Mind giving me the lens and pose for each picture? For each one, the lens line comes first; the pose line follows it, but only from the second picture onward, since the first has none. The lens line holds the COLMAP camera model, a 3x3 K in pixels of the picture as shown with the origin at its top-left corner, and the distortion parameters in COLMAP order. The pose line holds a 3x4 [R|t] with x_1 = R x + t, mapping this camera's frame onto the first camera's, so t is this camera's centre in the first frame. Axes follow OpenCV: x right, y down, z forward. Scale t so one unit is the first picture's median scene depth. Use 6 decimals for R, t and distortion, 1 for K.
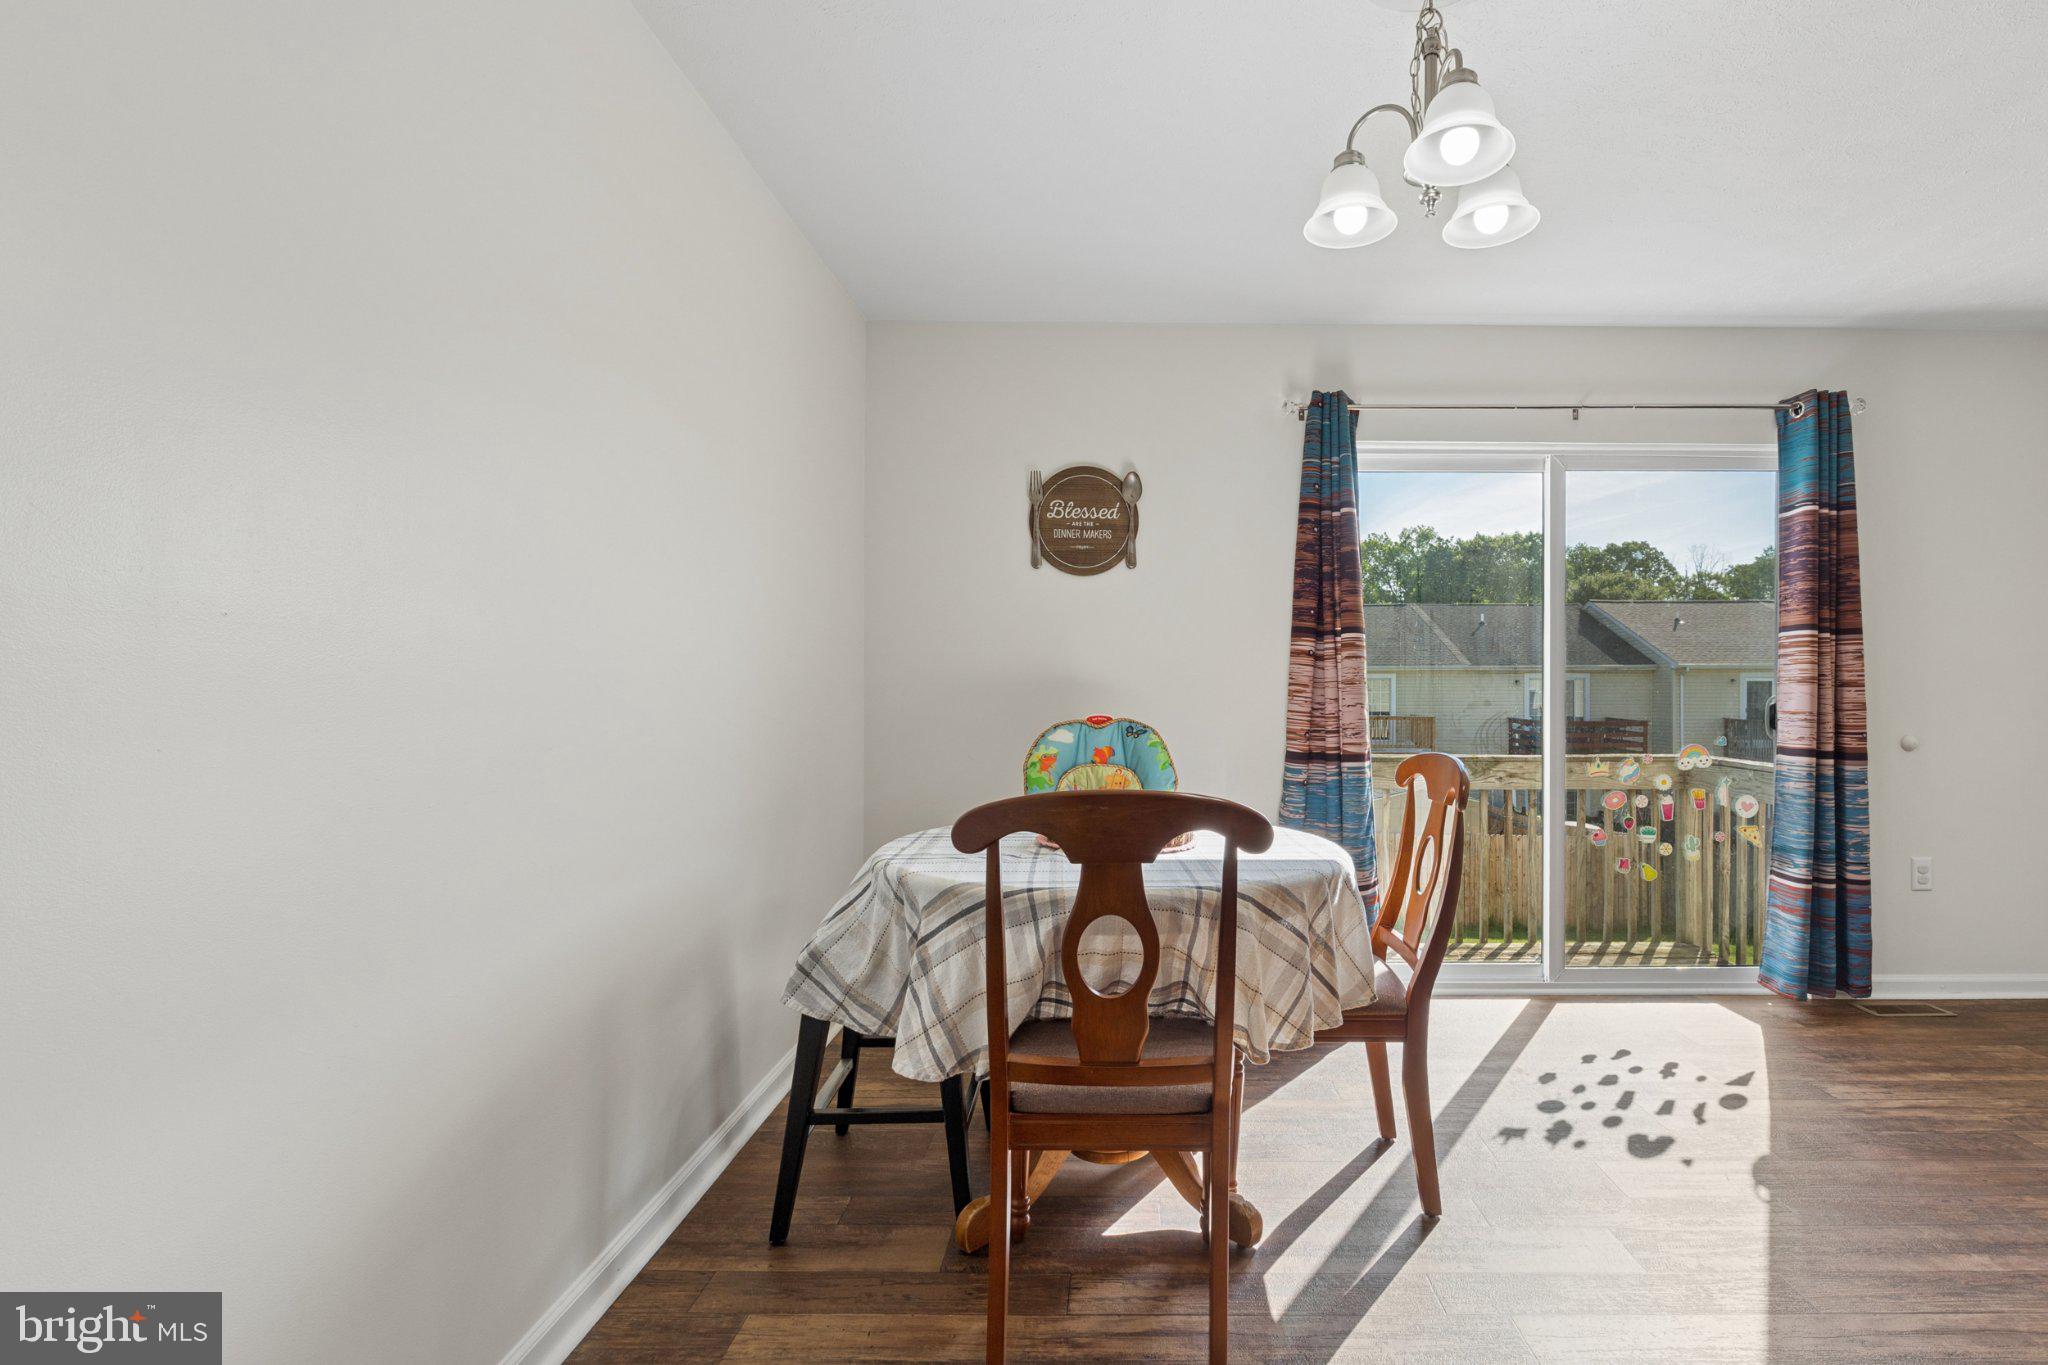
lens RADIAL K [[986.5, 0, 1147.9], [0, 986.5, 691.2], [0, 0, 1]] dist [-0.007013, -0.002292]
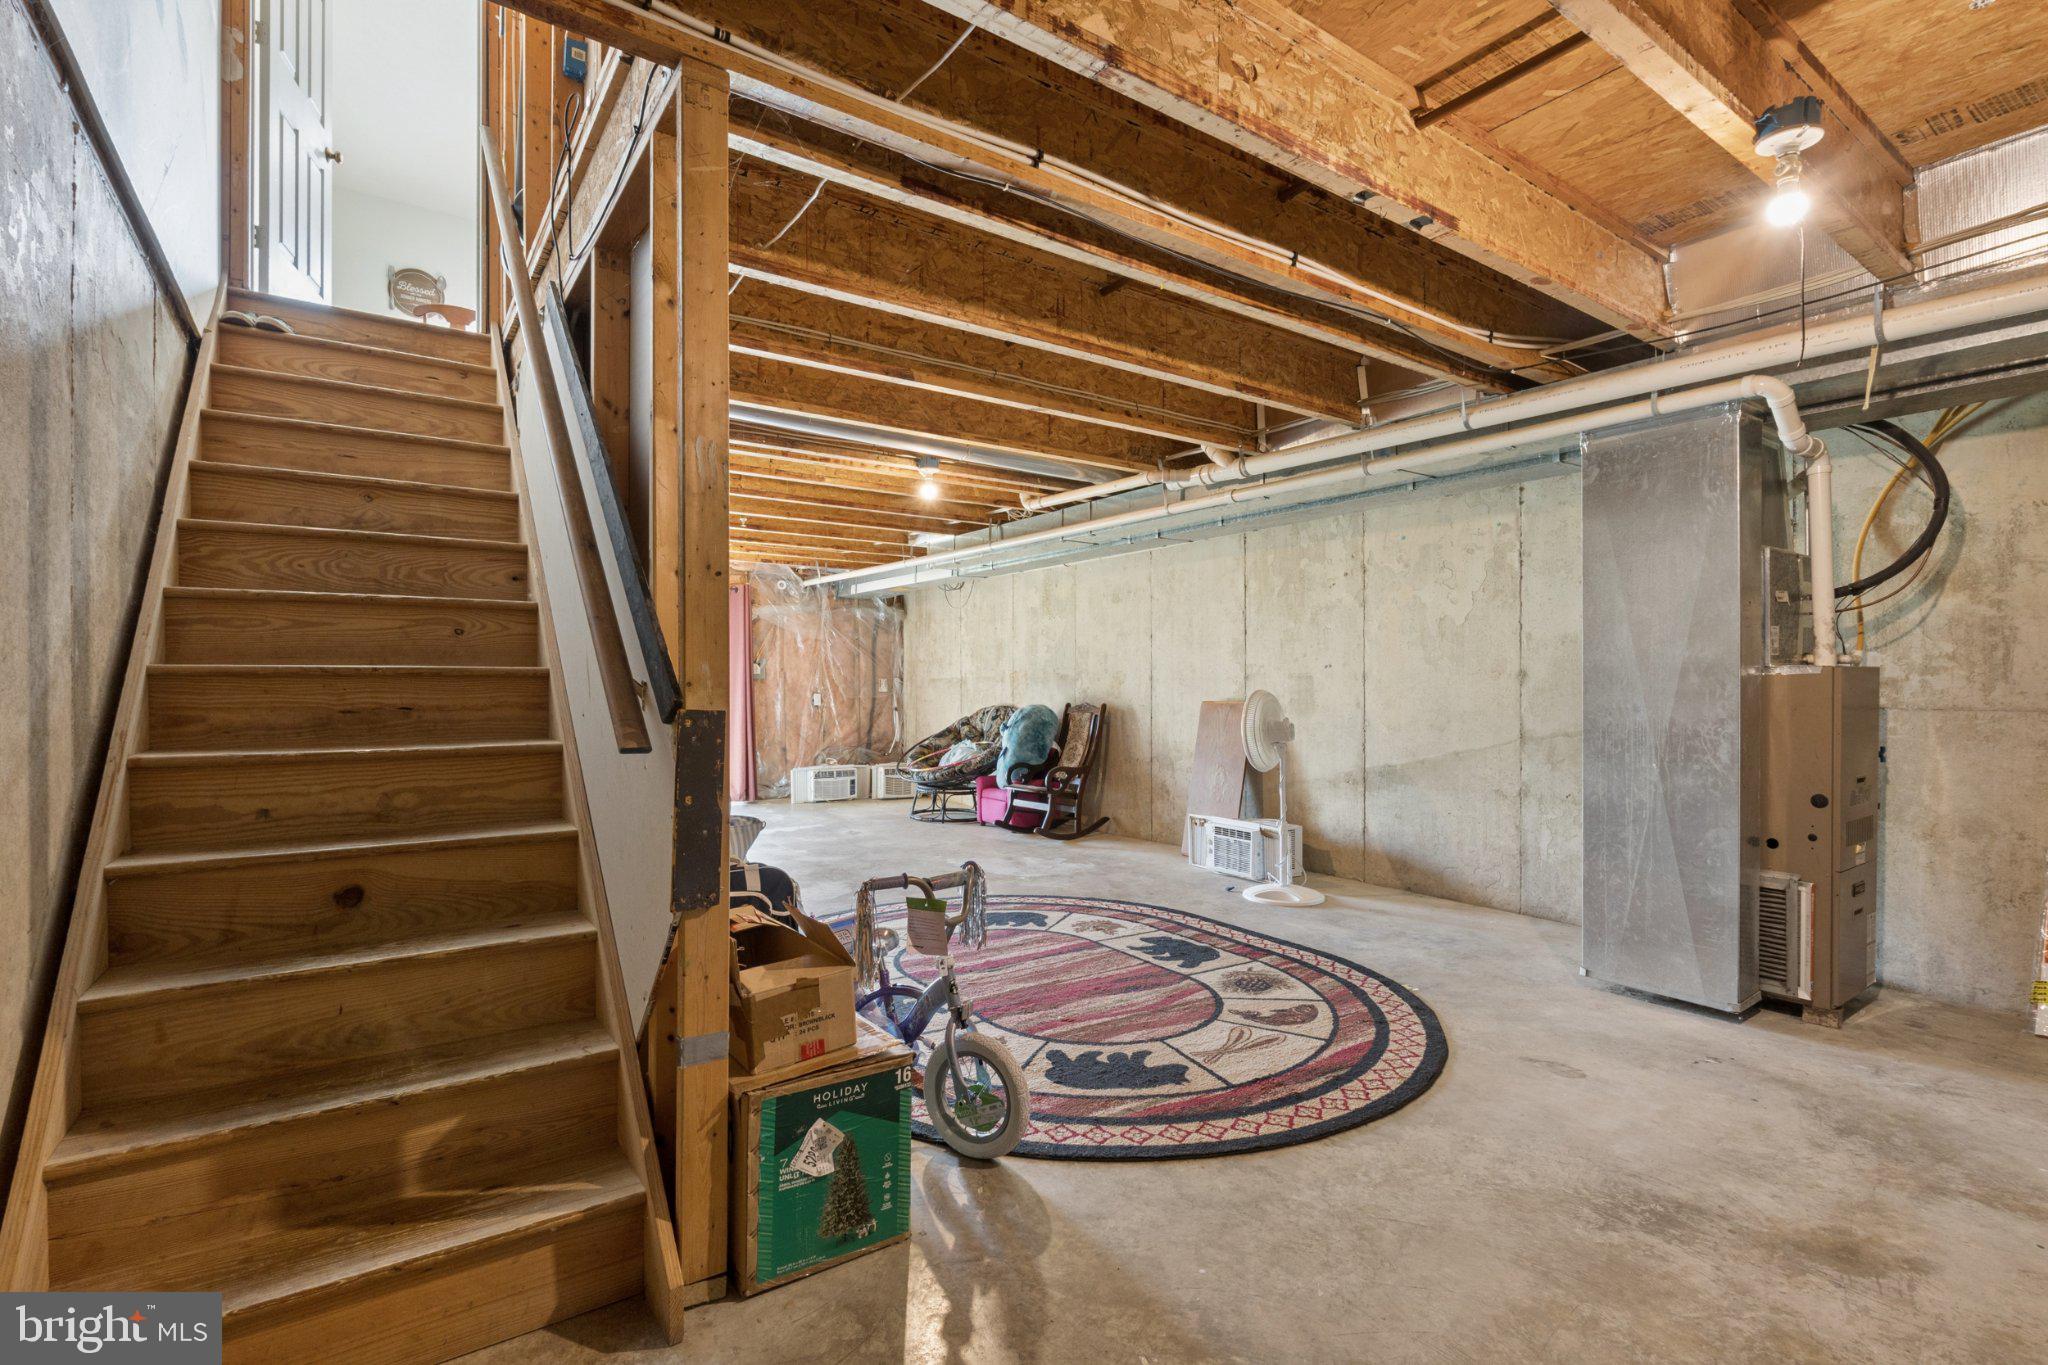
lens RADIAL K [[949.6, 0, 1024.2], [0, 949.6, 683.0], [0, 0, 1]] dist [-0.005982, -0.000301]
pose [[0.832386, -0.002859, 0.554189, -0.112072], [0.003050, 0.999995, 0.000579, 0.737305], [-0.554188, 0.001209, 0.832390, -1.608066]]
